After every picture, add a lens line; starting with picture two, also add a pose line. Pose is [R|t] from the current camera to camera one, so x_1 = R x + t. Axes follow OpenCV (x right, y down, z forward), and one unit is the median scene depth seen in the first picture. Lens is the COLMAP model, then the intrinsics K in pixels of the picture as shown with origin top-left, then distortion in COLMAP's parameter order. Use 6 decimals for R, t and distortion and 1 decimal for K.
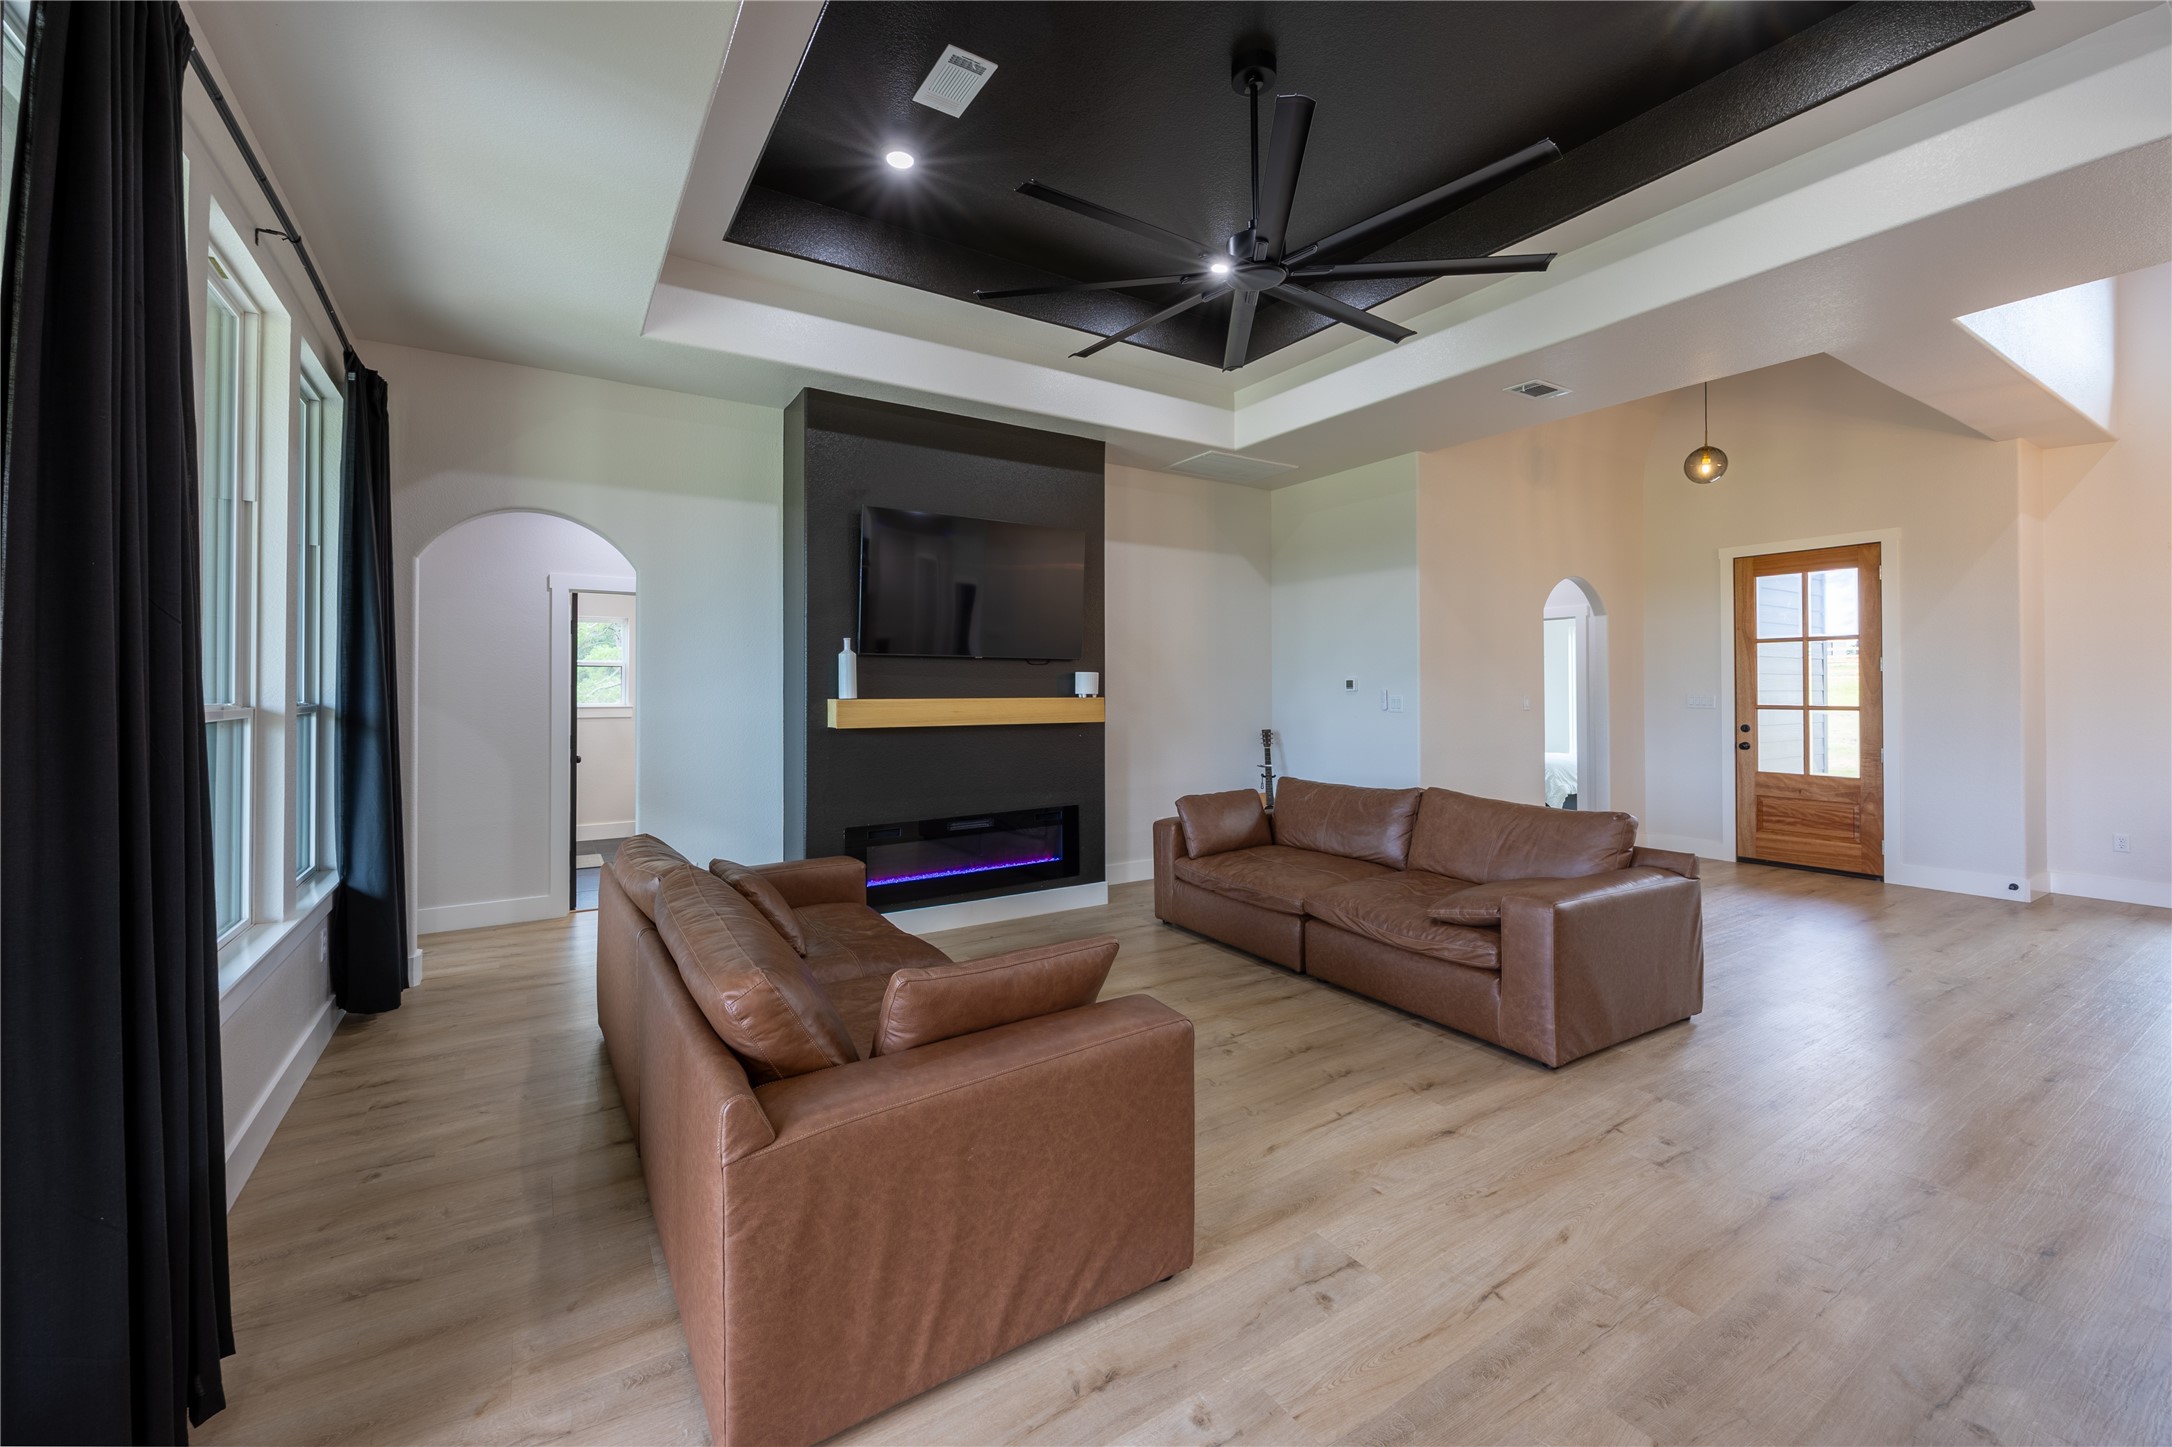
lens RADIAL K [[879.6, 0, 1080.5], [0, 879.6, 673.1], [0, 0, 1]] dist [0.000138, 0.000145]
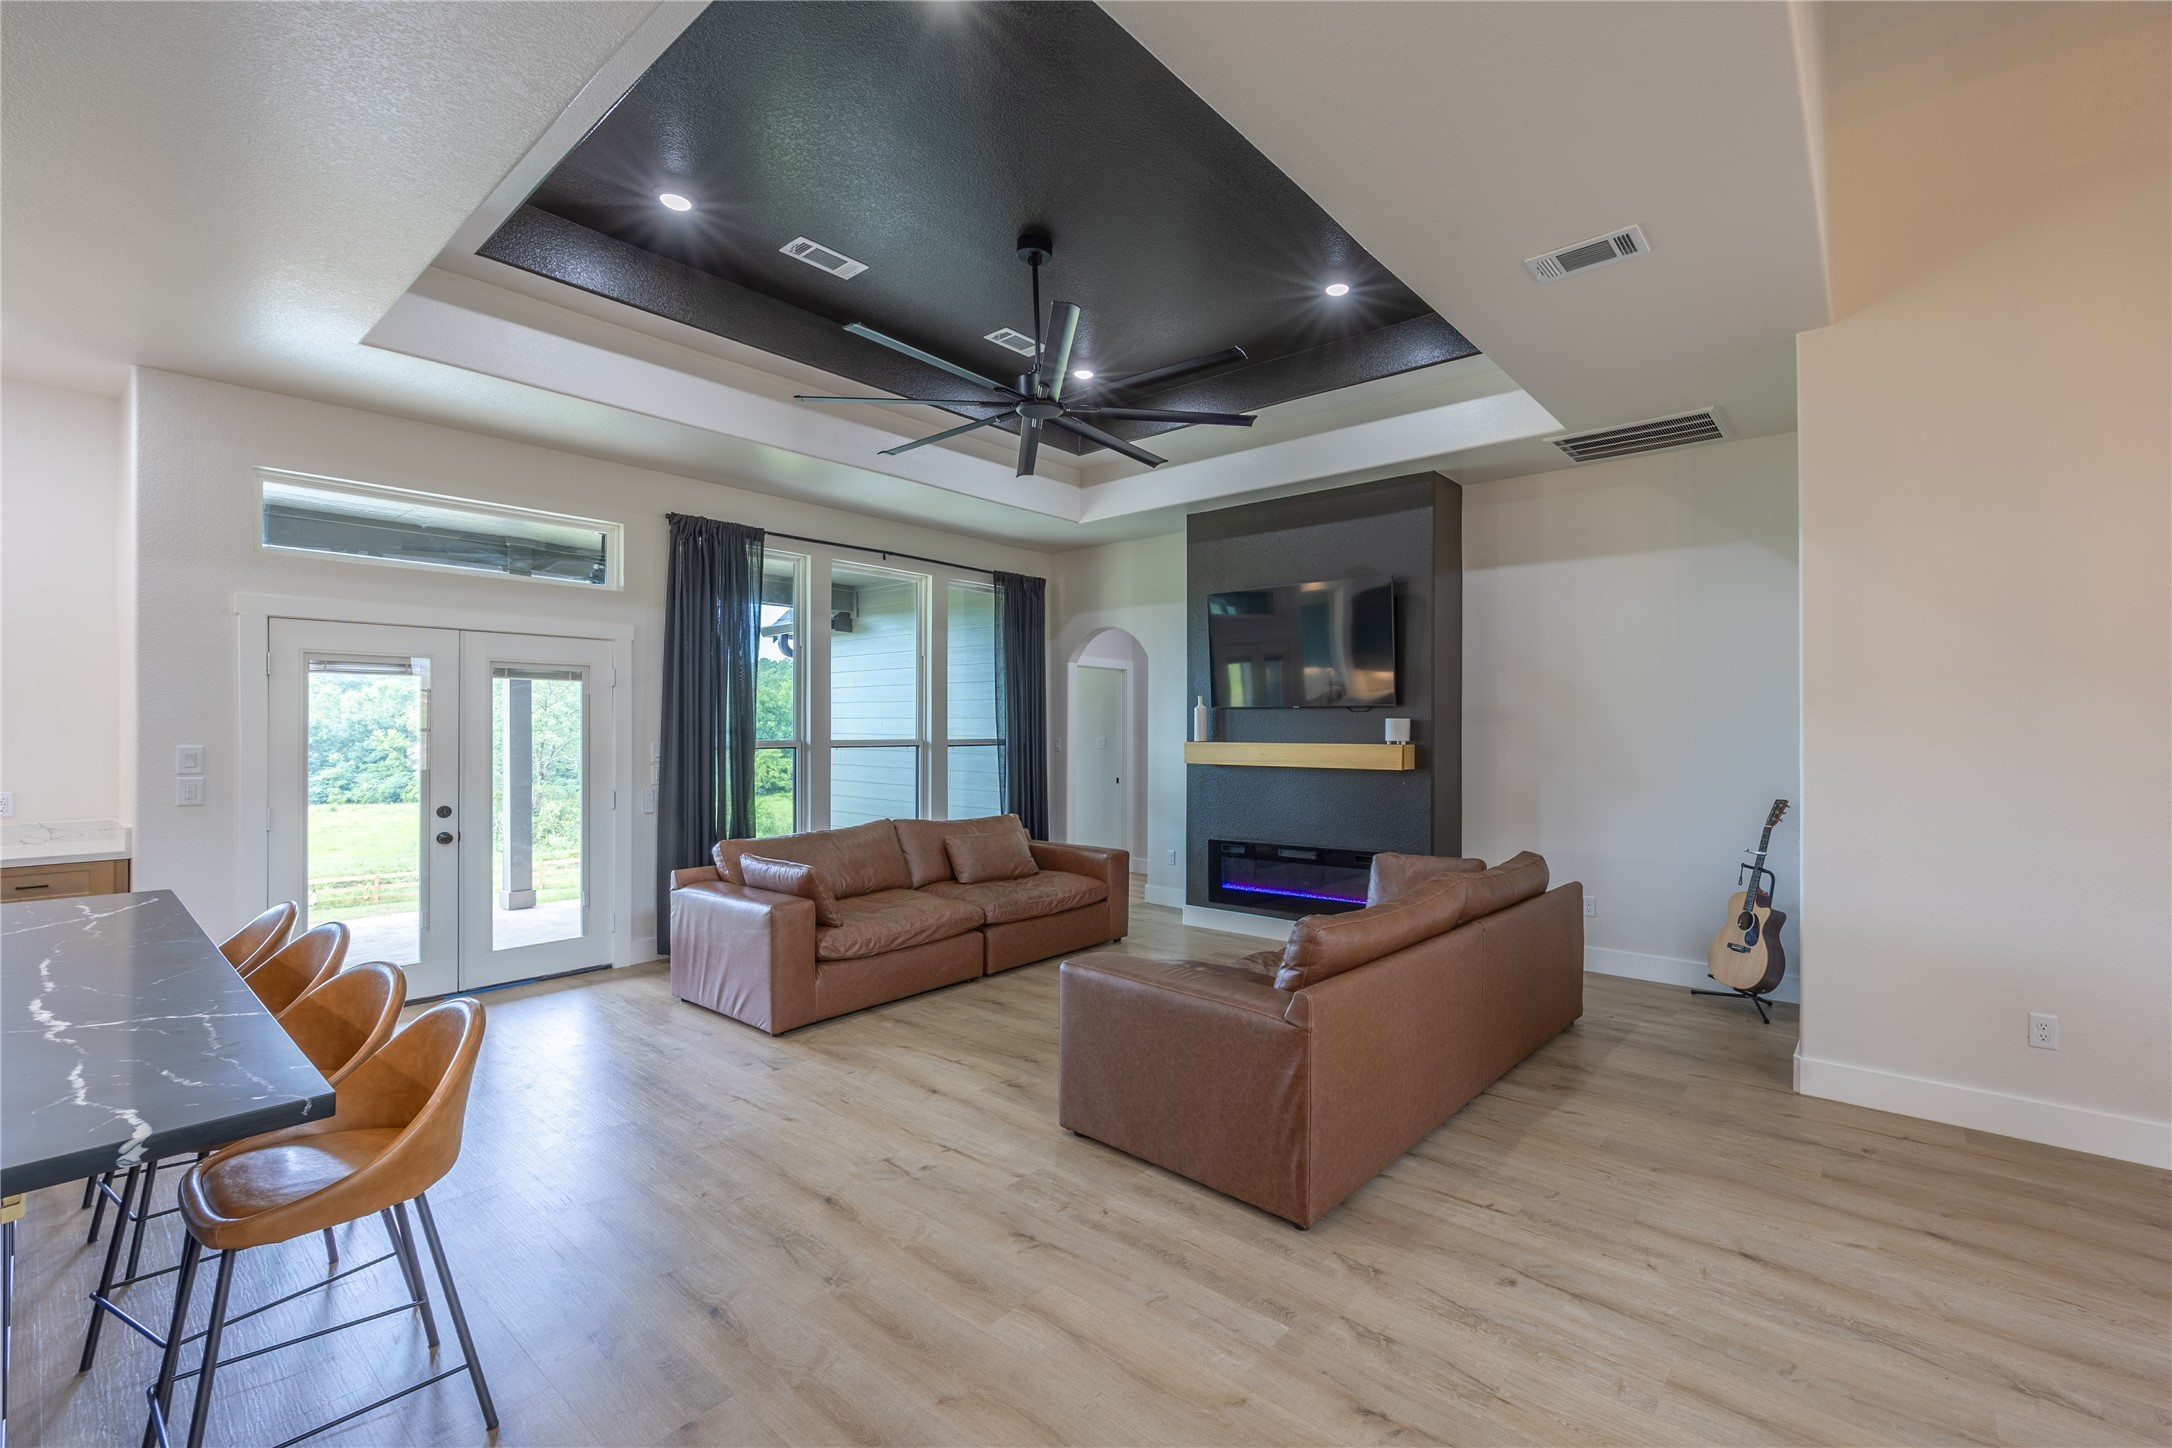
lens RADIAL K [[893.0, 0, 1188.1], [0, 893.0, 724.9], [0, 0, 1]] dist [-0.012443, -0.000052]
pose [[0.340613, -0.003185, -0.940198, 0.952378], [0.014497, 0.999893, 0.001865, 0.001288], [0.940092, -0.014266, 0.340623, 0.501848]]
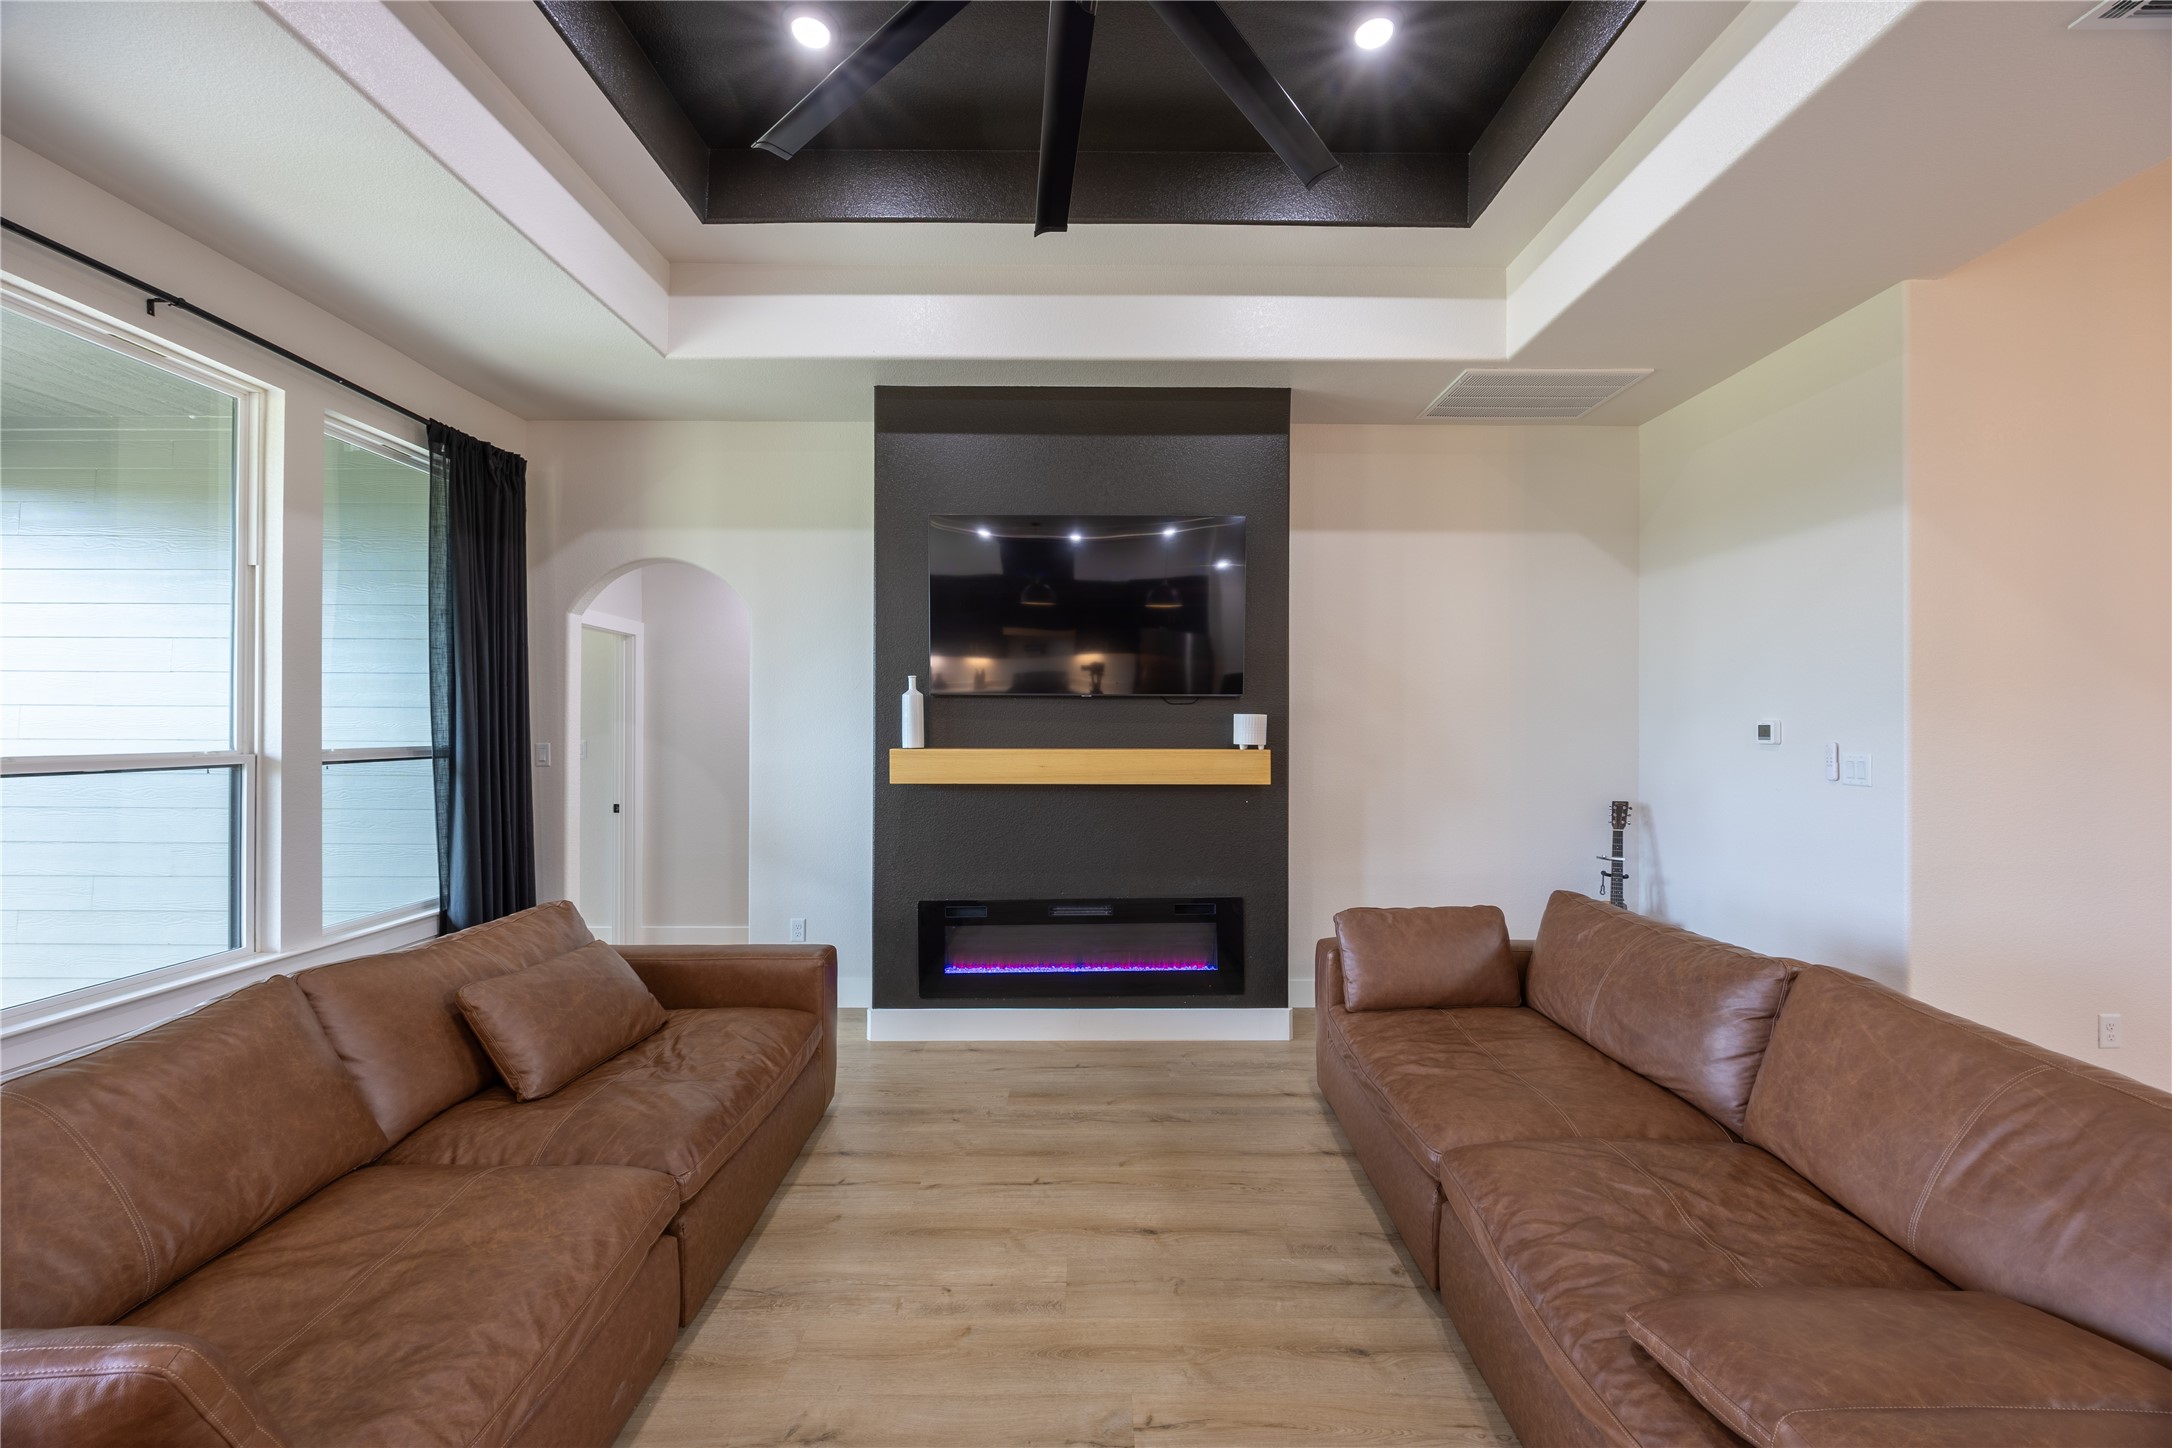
lens RADIAL K [[822.4, 0, 1086.0], [0, 822.4, 724.0], [0, 0, 1]] dist [-0.001375, -0.000081]
pose [[0.847052, 0.000598, -0.531510, 0.278808], [0.006734, 0.999907, 0.011858, -0.001848], [0.531467, -0.013623, 0.846969, 0.406069]]
